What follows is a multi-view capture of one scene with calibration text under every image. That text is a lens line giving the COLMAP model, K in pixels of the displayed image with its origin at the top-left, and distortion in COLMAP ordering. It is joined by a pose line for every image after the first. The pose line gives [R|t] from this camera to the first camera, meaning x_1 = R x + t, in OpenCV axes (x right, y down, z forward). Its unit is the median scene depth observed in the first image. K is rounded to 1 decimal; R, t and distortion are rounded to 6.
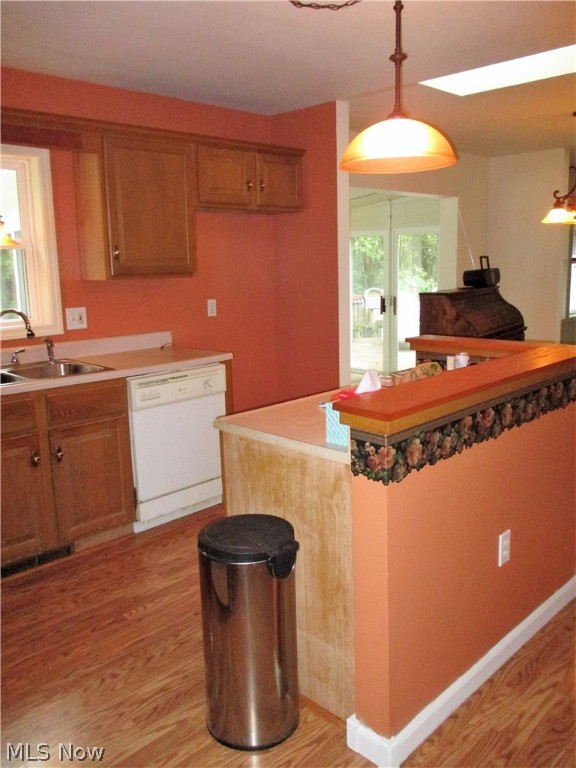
lens RADIAL K [[643.6, 0, 279.9], [0, 643.6, 379.5], [0, 0, 1]] dist [-0.004169, 0.020073]
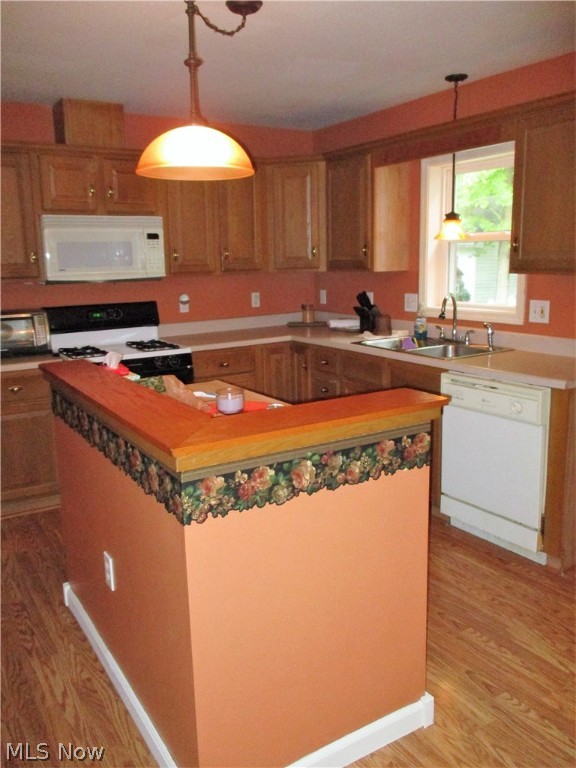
lens RADIAL K [[643.6, 0, 287.1], [0, 643.6, 383.3], [0, 0, 1]] dist [-0.004169, 0.020073]
pose [[-0.212338, 0.218778, -0.952391, 1.096937], [-0.153837, 0.954979, 0.253670, -0.280519], [0.965011, 0.200376, -0.169122, 1.294421]]
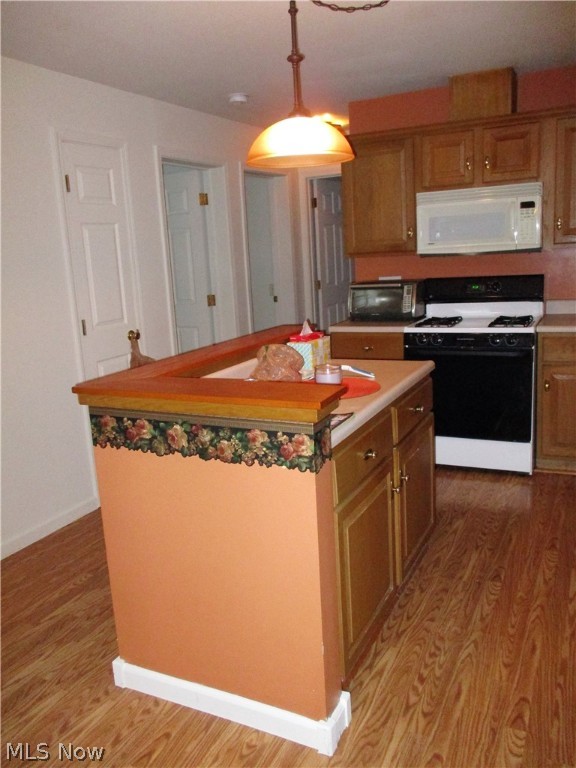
lens RADIAL K [[643.6, 0, 290.5], [0, 643.6, 383.8], [0, 0, 1]] dist [-0.004169, 0.020073]
pose [[-0.937875, 0.145421, -0.315030, 0.555771], [0.014333, 0.923396, 0.383580, -0.377874], [0.346678, 0.355235, -0.868114, 1.936920]]
